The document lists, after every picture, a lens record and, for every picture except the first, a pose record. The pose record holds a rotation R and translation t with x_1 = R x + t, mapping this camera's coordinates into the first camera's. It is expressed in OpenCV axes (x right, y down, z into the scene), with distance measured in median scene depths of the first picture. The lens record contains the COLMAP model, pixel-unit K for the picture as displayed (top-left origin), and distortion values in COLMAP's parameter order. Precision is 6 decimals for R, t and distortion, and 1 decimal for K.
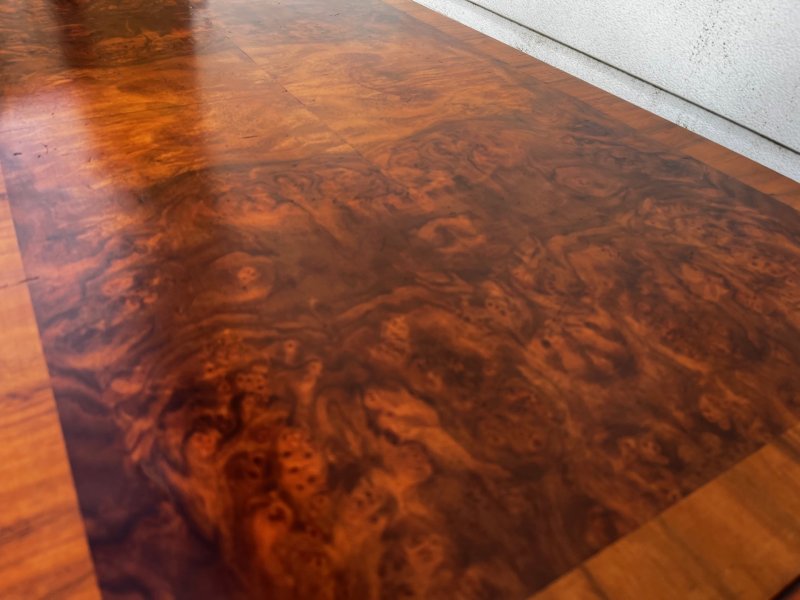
lens RADIAL K [[611.0, 0, 393.6], [0, 611.0, 301.5], [0, 0, 1]] dist [0.060608, -0.085145]
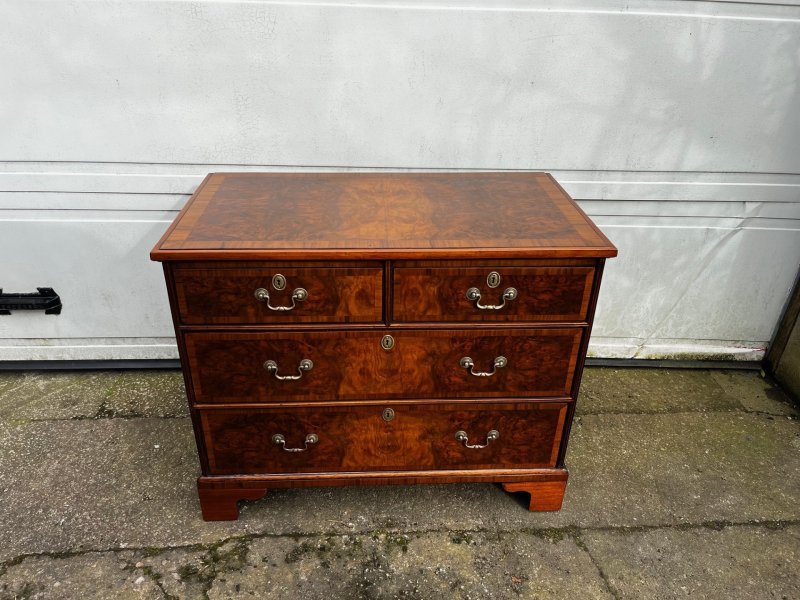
lens RADIAL K [[611.0, 0, 395.7], [0, 611.0, 300.8], [0, 0, 1]] dist [0.060608, -0.085145]
pose [[0.468368, -0.473907, 0.745683, -4.261299], [0.568745, 0.807582, 0.156013, -0.667731], [-0.676136, 0.351032, 0.647778, -1.290517]]
